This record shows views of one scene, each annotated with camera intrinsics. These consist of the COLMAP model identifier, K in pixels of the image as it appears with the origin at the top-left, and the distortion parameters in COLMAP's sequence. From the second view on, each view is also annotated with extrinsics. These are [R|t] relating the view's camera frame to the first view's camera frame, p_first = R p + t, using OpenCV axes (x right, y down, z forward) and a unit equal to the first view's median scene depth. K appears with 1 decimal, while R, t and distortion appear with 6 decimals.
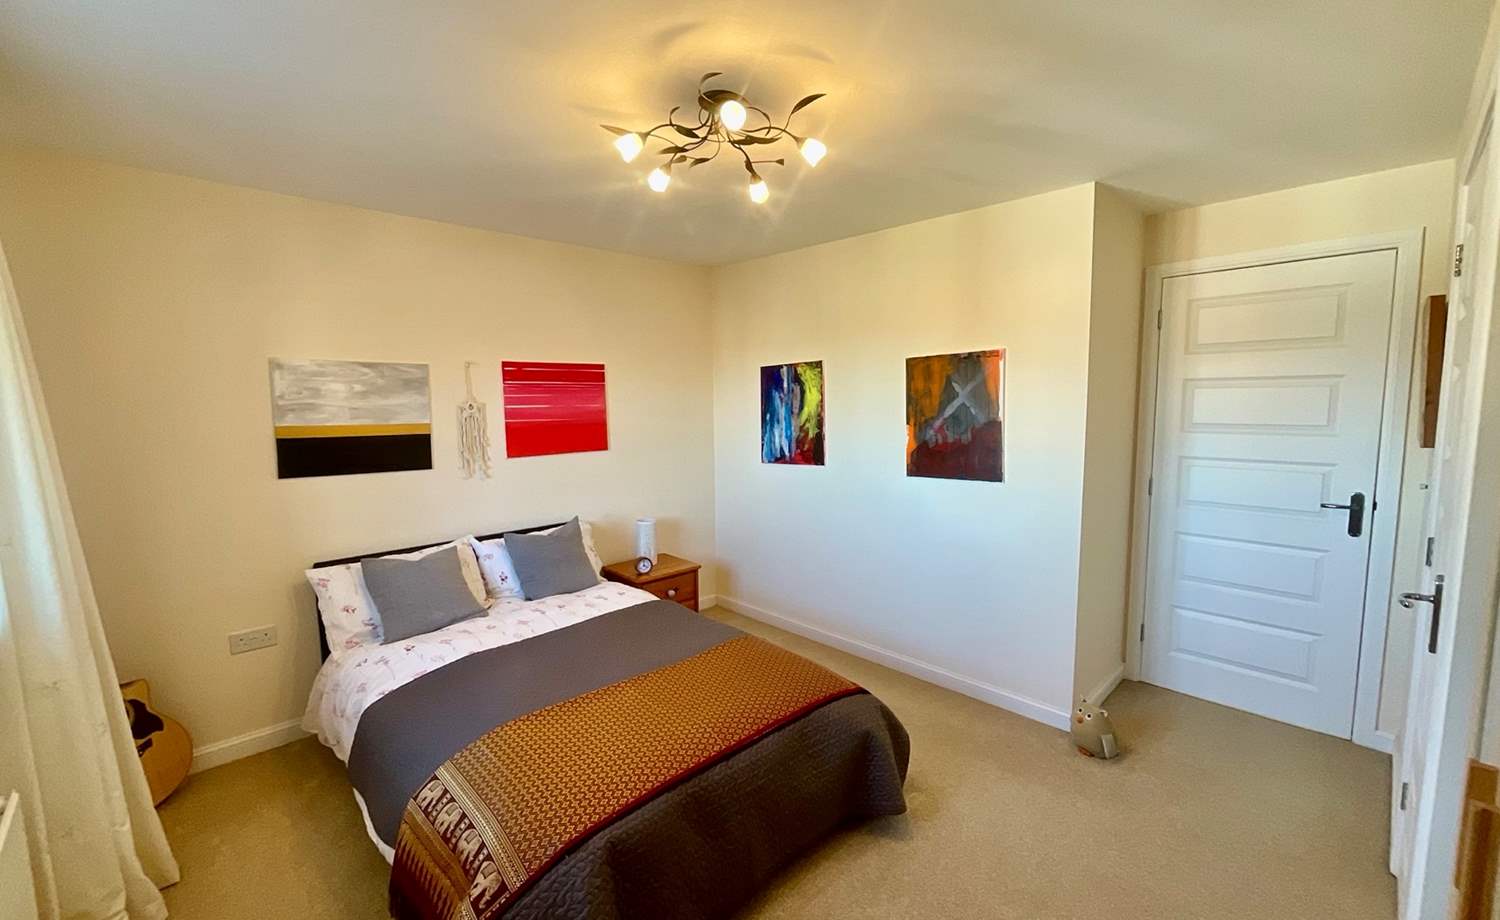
lens RADIAL K [[628.2, 0, 750.0], [0, 628.2, 460.0], [0, 0, 1]] dist [0.000352, 0.000114]
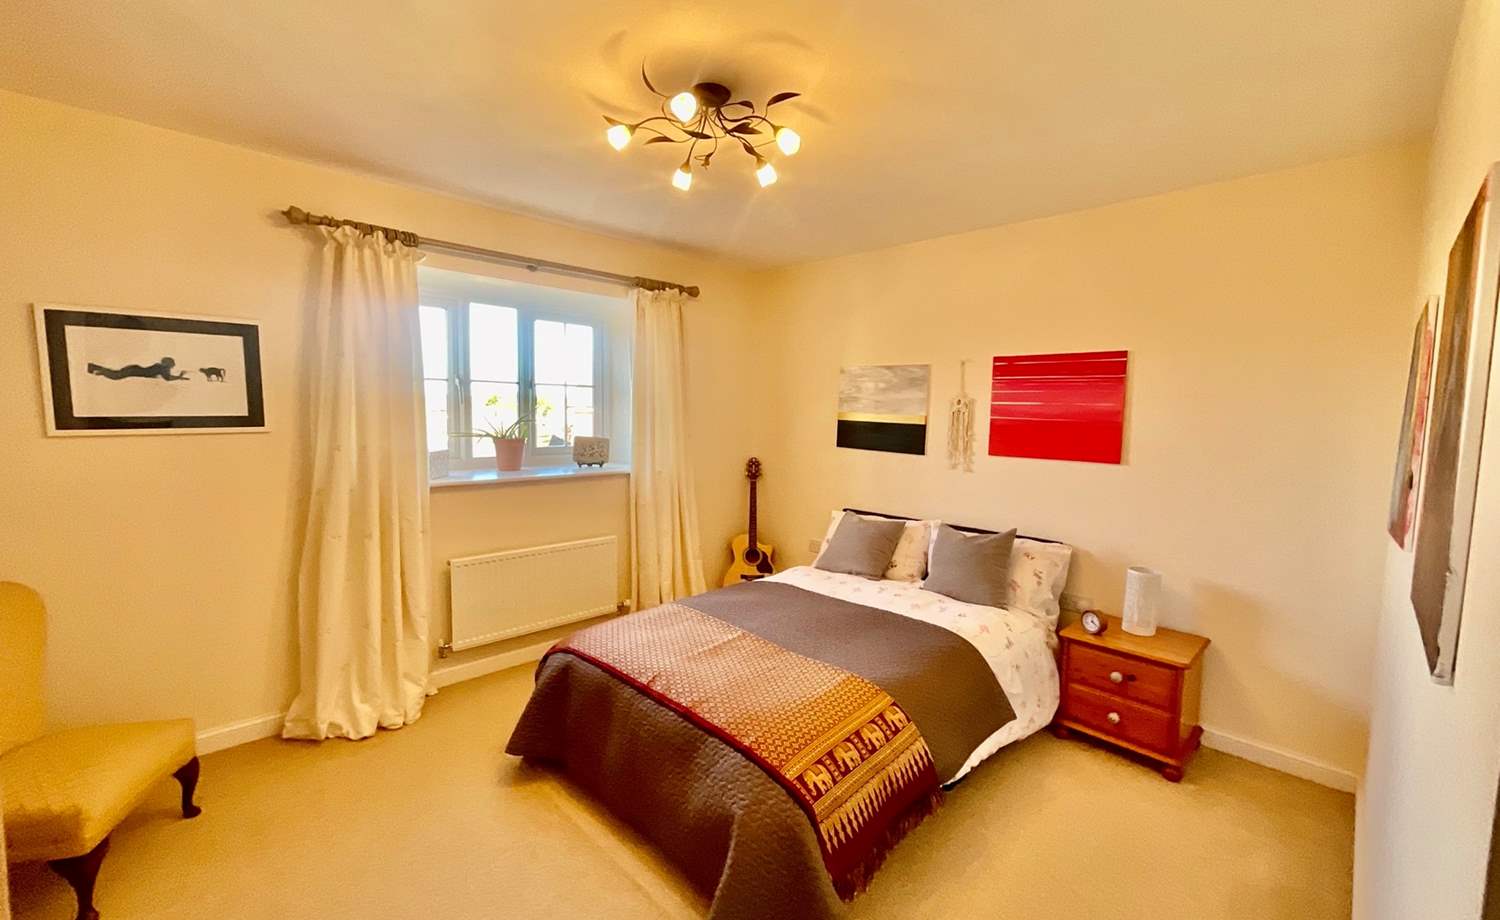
lens RADIAL K [[606.8, 0, 750.0], [0, 606.8, 460.0], [0, 0, 1]] dist [-0.000565, 0.000062]
pose [[0.010843, 0.090883, -0.995803, 0.582189], [-0.127109, 0.987908, 0.088778, -0.034209], [0.991830, 0.125613, 0.022263, 0.641706]]
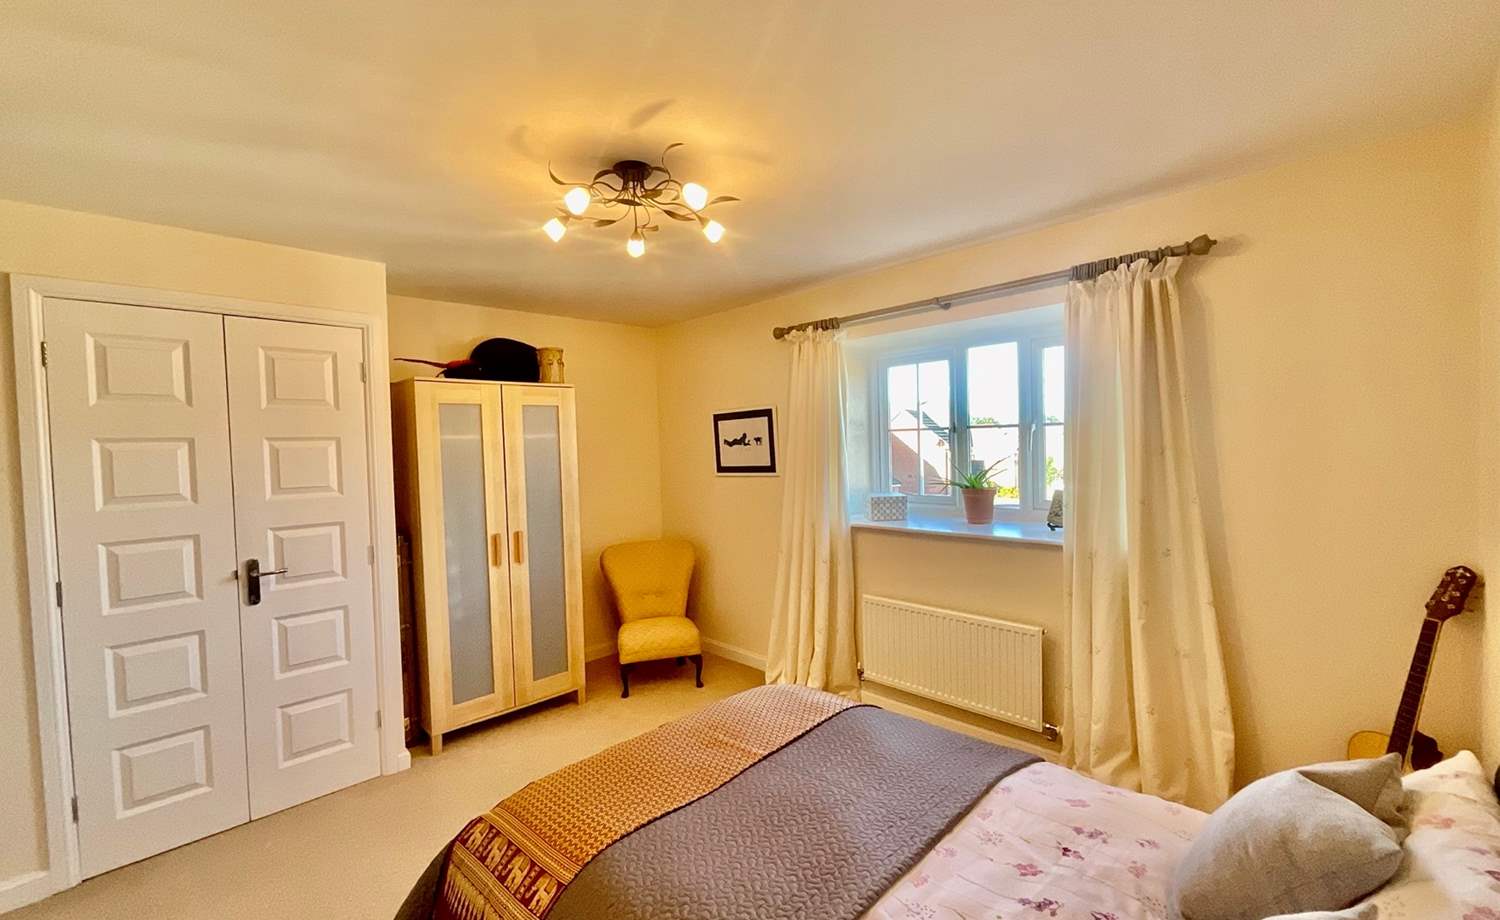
lens RADIAL K [[606.8, 0, 750.0], [0, 606.8, 460.0], [0, 0, 1]] dist [-0.000565, 0.000062]
pose [[-0.999467, 0.032559, 0.002242, -0.131780], [0.032574, 0.991013, 0.129741, -0.108555], [0.002003, 0.129744, -0.991545, 1.208571]]
